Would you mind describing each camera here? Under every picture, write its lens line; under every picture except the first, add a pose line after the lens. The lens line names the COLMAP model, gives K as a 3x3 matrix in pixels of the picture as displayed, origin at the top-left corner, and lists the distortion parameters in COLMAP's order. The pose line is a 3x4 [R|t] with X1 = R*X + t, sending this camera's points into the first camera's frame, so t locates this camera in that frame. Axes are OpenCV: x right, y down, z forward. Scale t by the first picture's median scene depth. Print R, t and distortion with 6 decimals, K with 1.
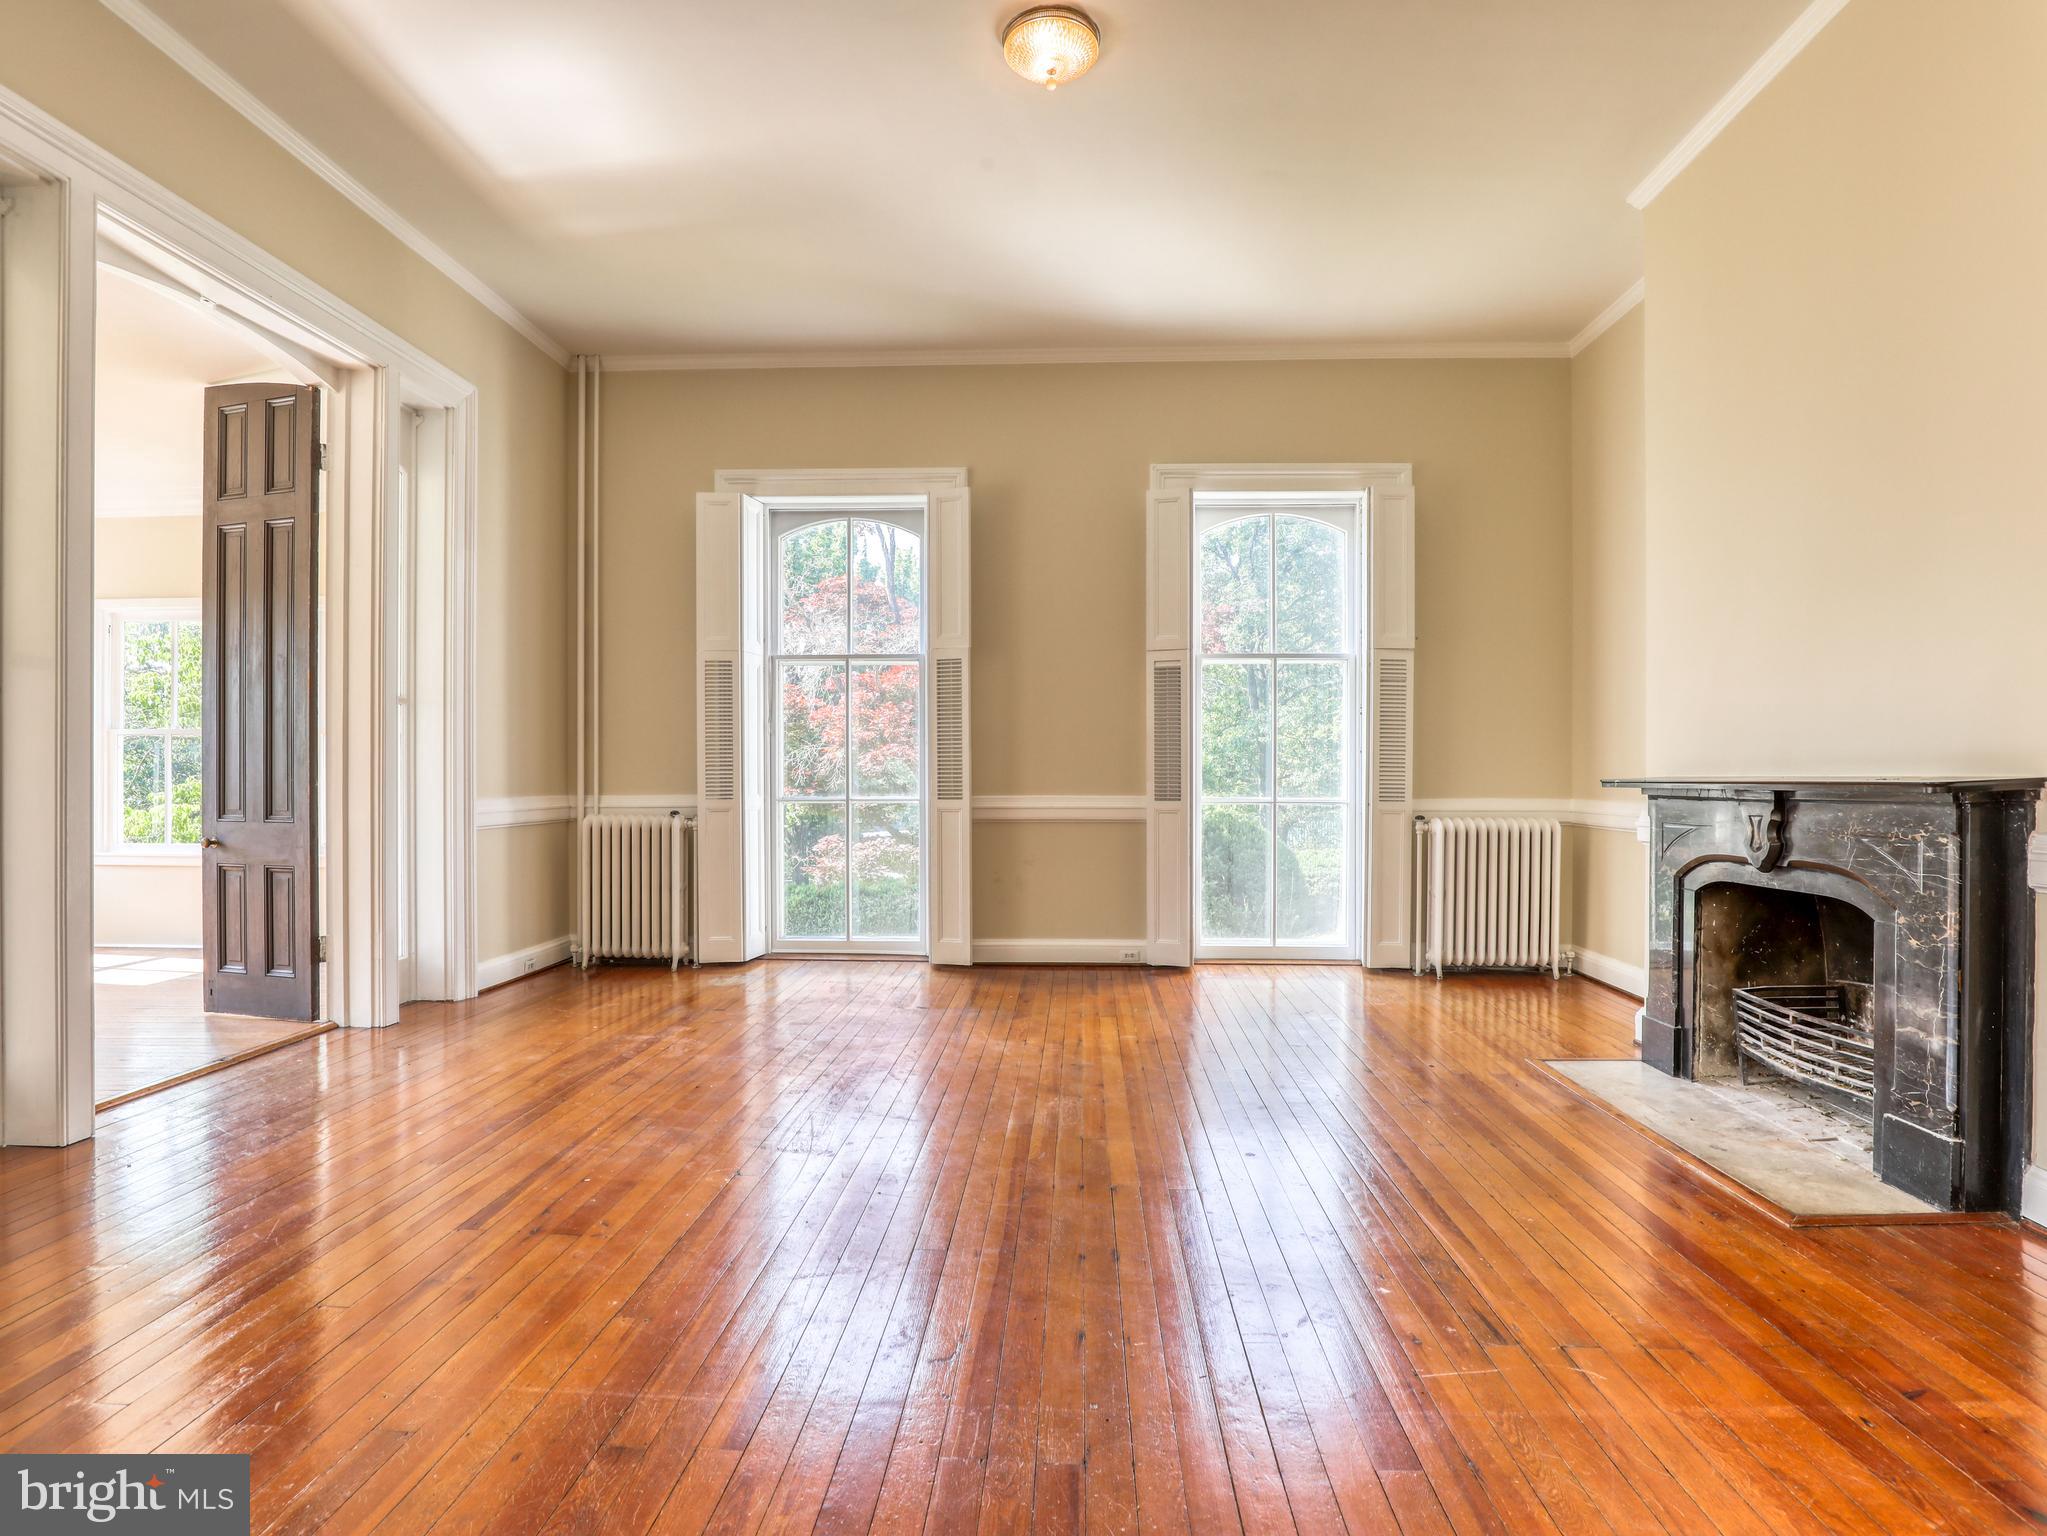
lens RADIAL K [[1064.1, 0, 1048.7], [0, 1064.1, 780.0], [0, 0, 1]] dist [-0.020817, 0.000636]
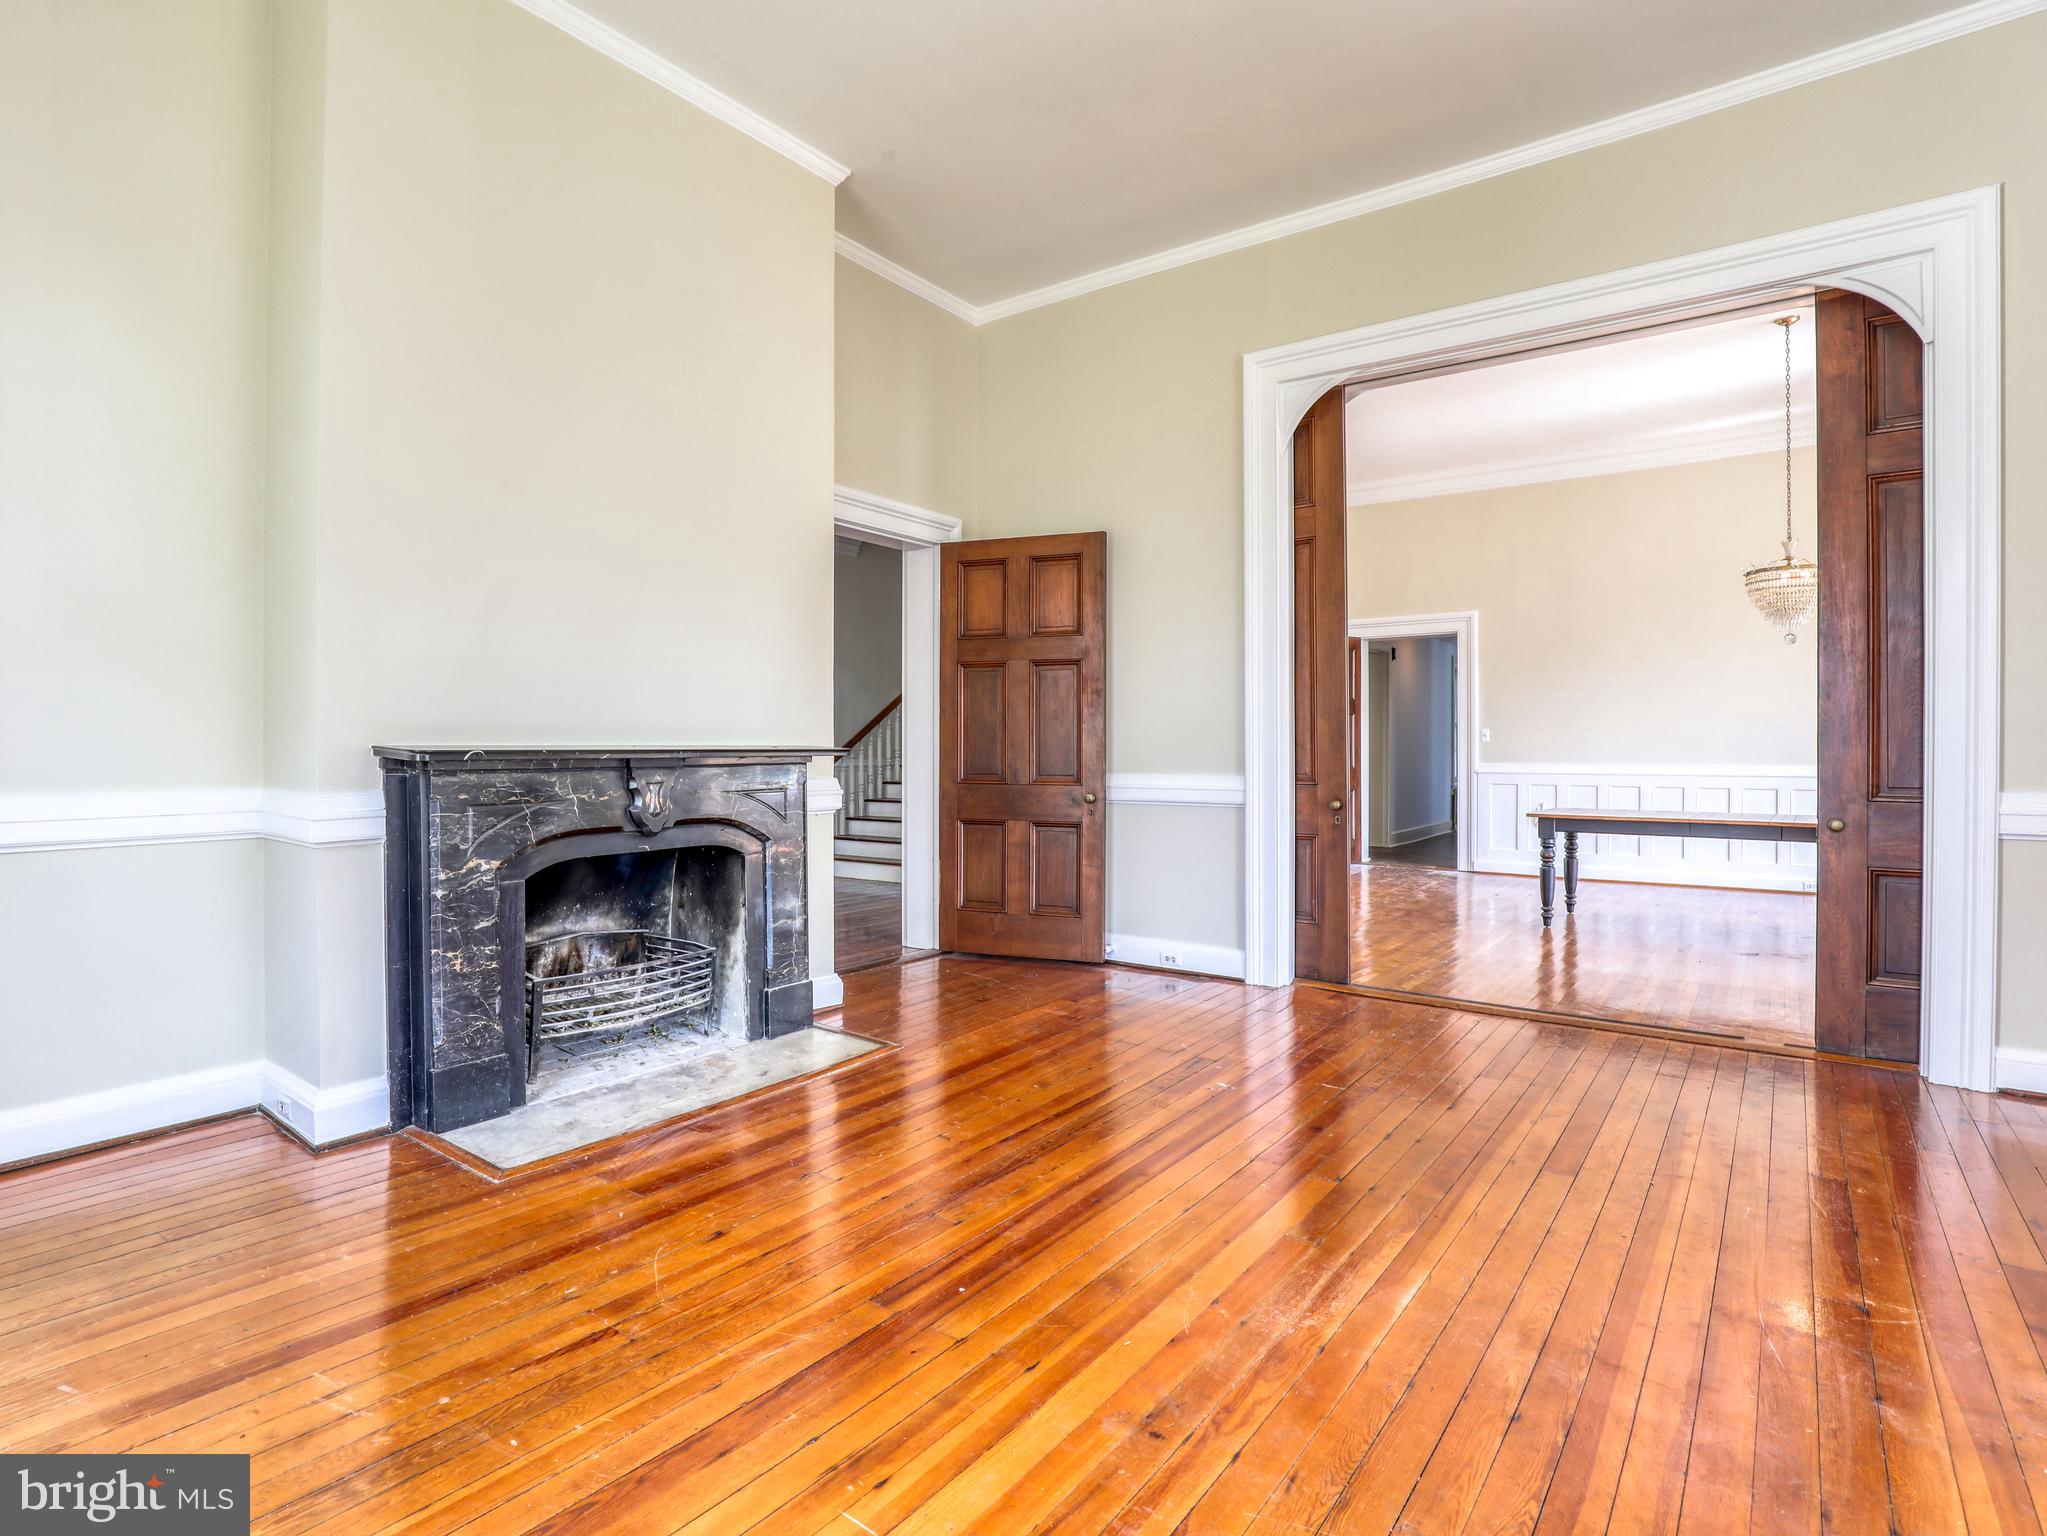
lens RADIAL K [[1057.4, 0, 949.6], [0, 1057.4, 755.1], [0, 0, 1]] dist [-0.028249, -0.000760]
pose [[-0.799218, -0.002859, 0.601035, -0.109323], [0.002256, 0.999967, 0.007758, -0.000429], [-0.601037, 0.007556, -0.799185, 0.957251]]
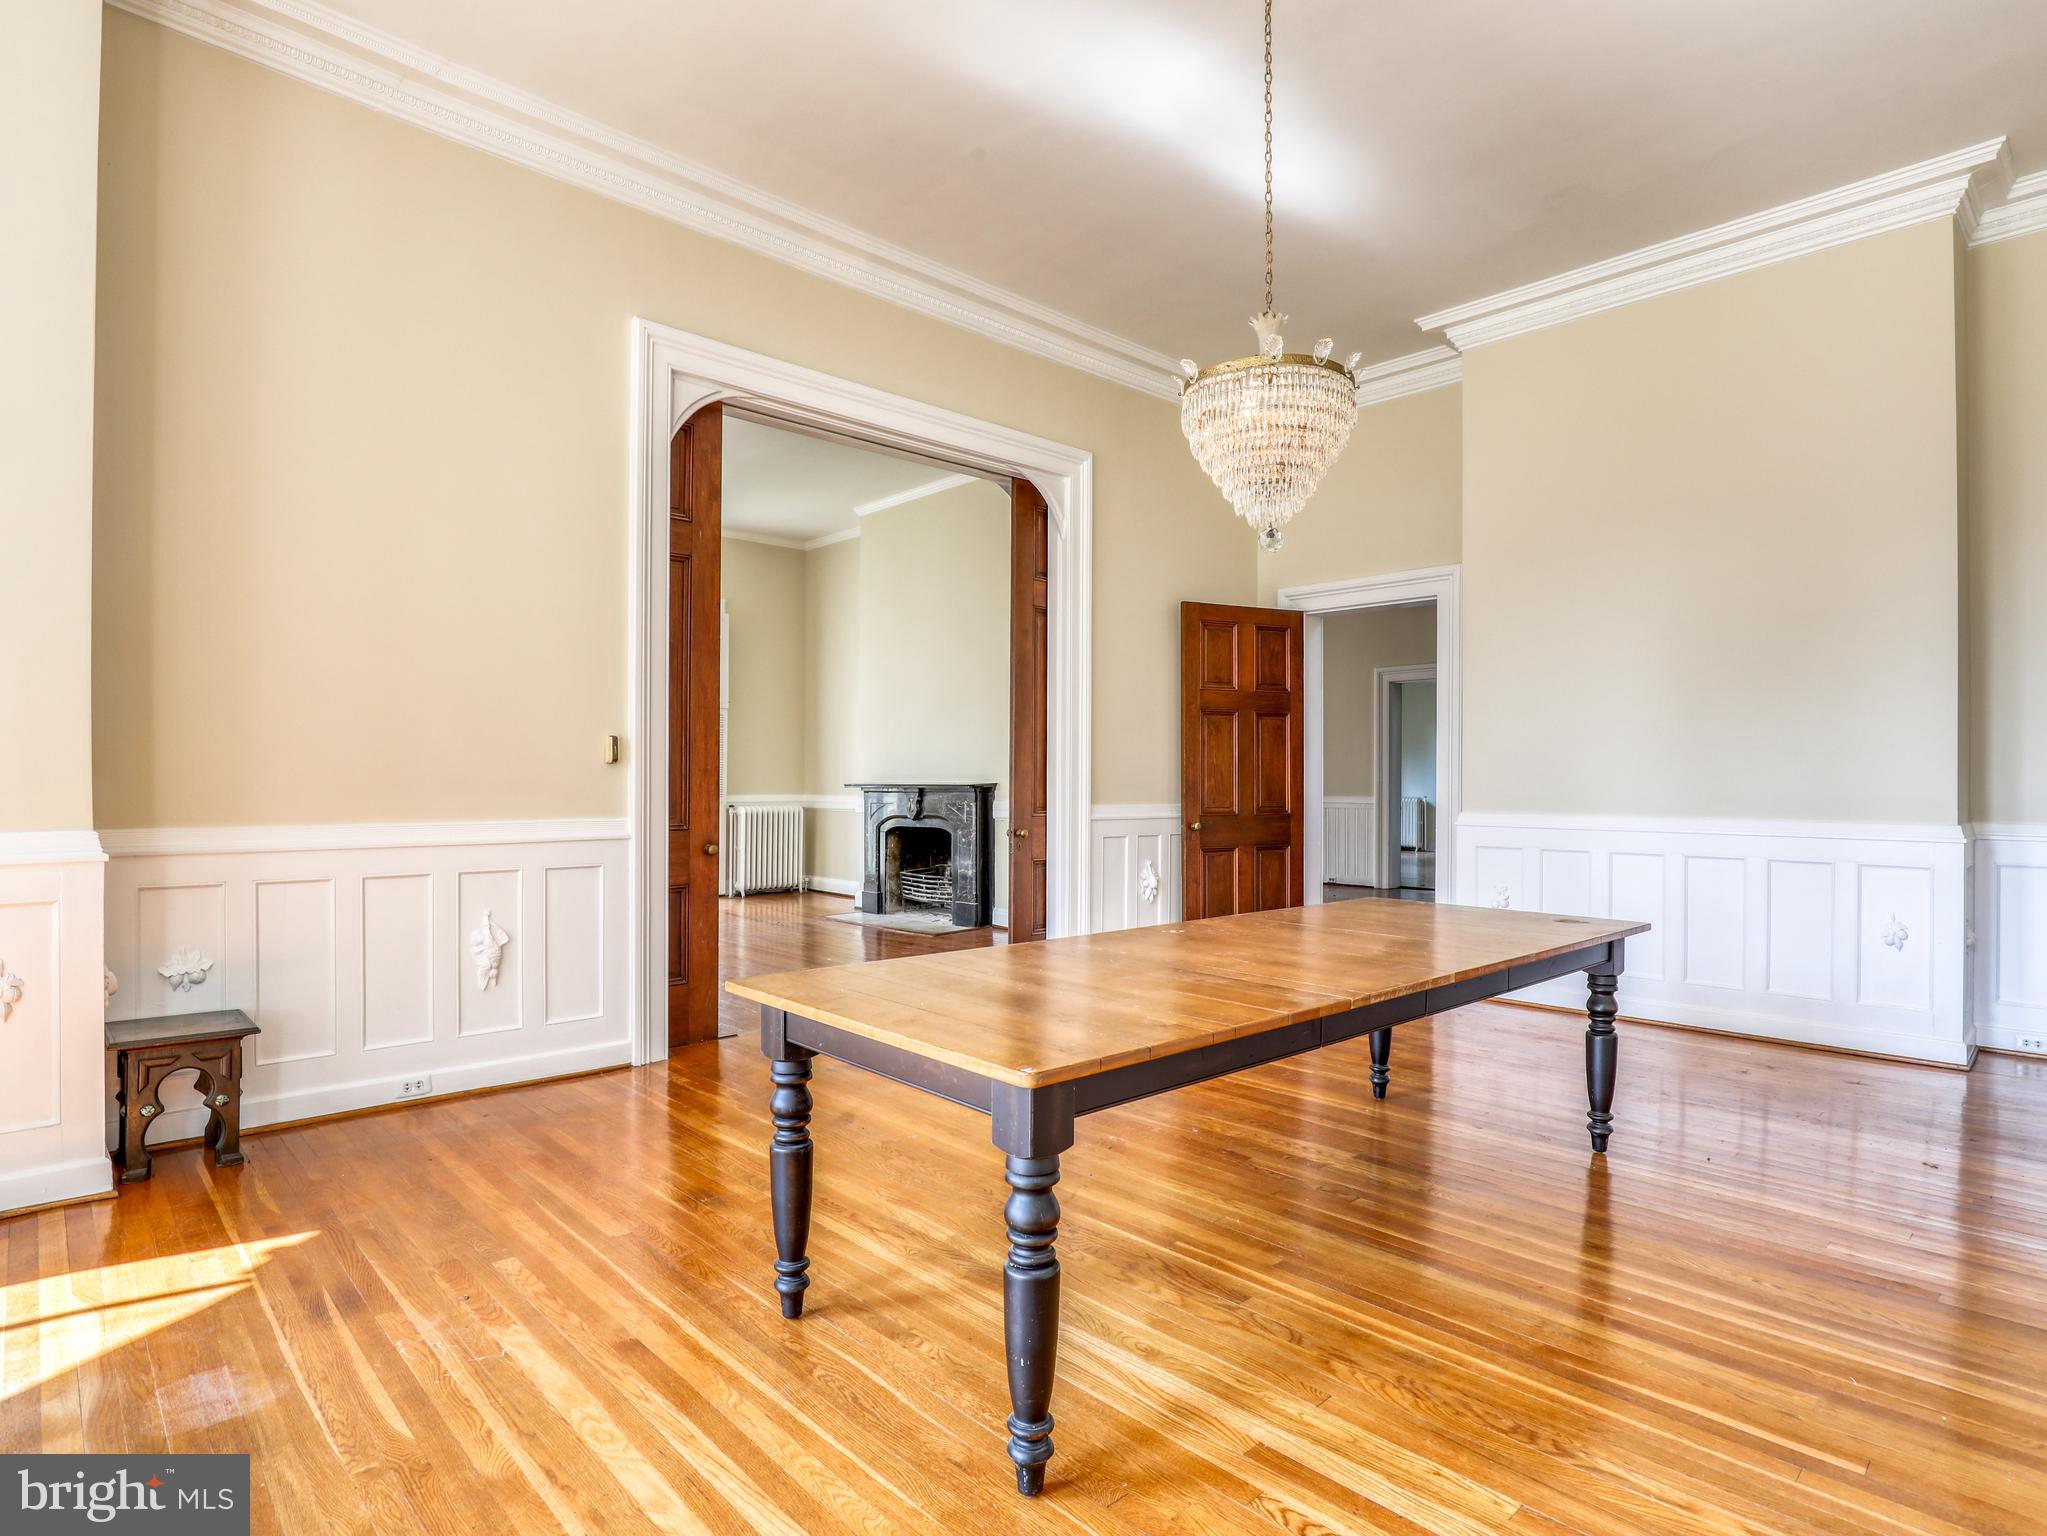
lens RADIAL K [[1089.4, 0, 1022.2], [0, 1089.4, 781.7], [0, 0, 1]] dist [-0.013826, 0.000697]
pose [[0.714979, -0.000726, 0.699146, -0.550816], [0.002644, 0.999995, -0.001666, 0.000030], [-0.699141, 0.003040, 0.714977, -0.599435]]
